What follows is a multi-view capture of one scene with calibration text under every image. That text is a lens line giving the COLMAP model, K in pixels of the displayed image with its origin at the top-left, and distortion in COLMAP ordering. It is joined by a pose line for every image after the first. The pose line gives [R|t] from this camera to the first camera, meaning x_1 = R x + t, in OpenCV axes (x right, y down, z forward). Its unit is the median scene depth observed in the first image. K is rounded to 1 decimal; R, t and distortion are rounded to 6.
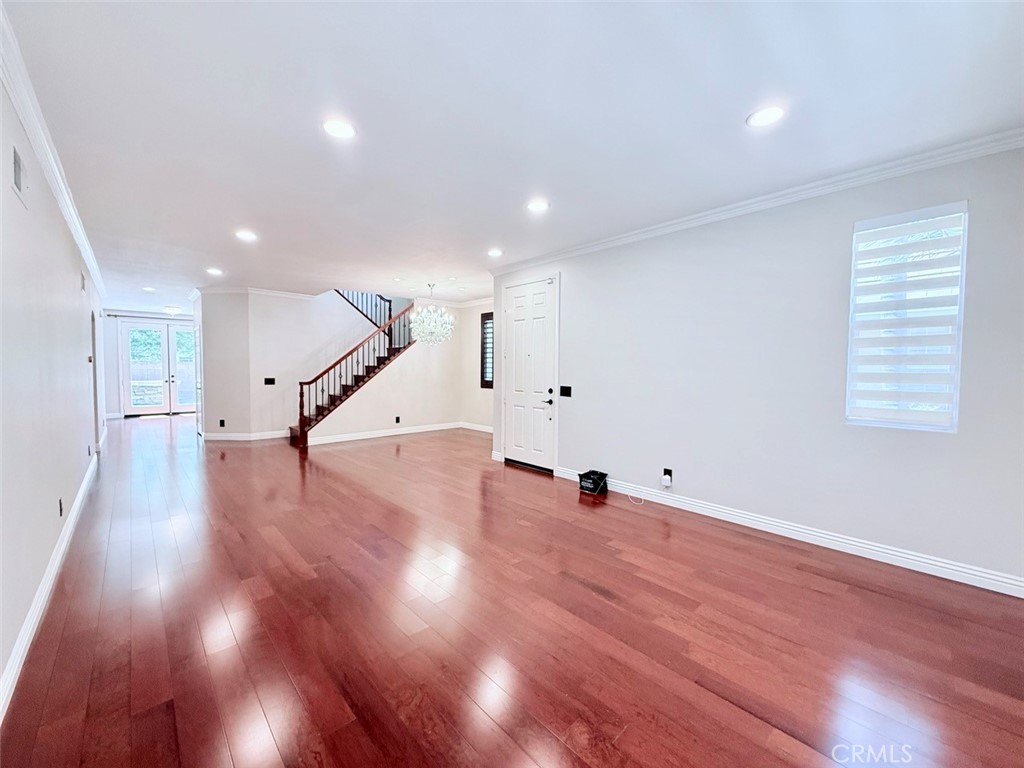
lens RADIAL K [[408.4, 0, 509.2], [0, 408.4, 383.3], [0, 0, 1]] dist [0.001546, -0.000177]
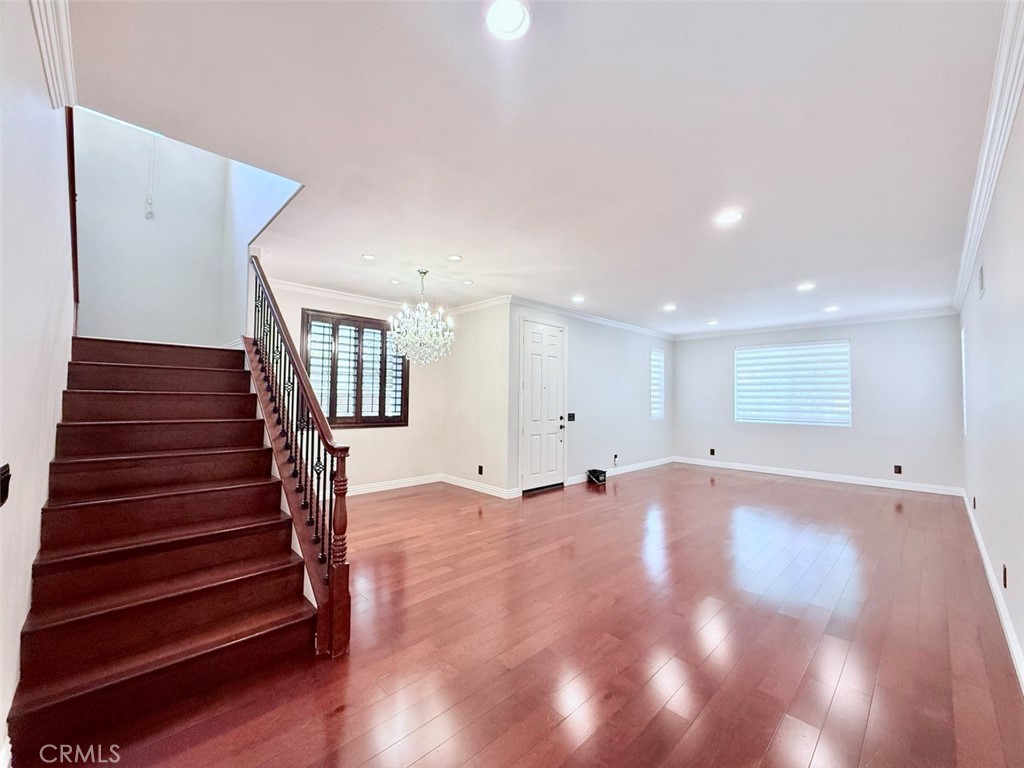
lens RADIAL K [[408.4, 0, 509.2], [0, 408.4, 383.3], [0, 0, 1]] dist [0.001546, -0.000177]
pose [[-0.019849, 0.030688, 0.999332, -1.119446], [0.029310, 0.999117, -0.030099, -0.052687], [-0.999373, 0.028693, -0.020731, 1.173006]]
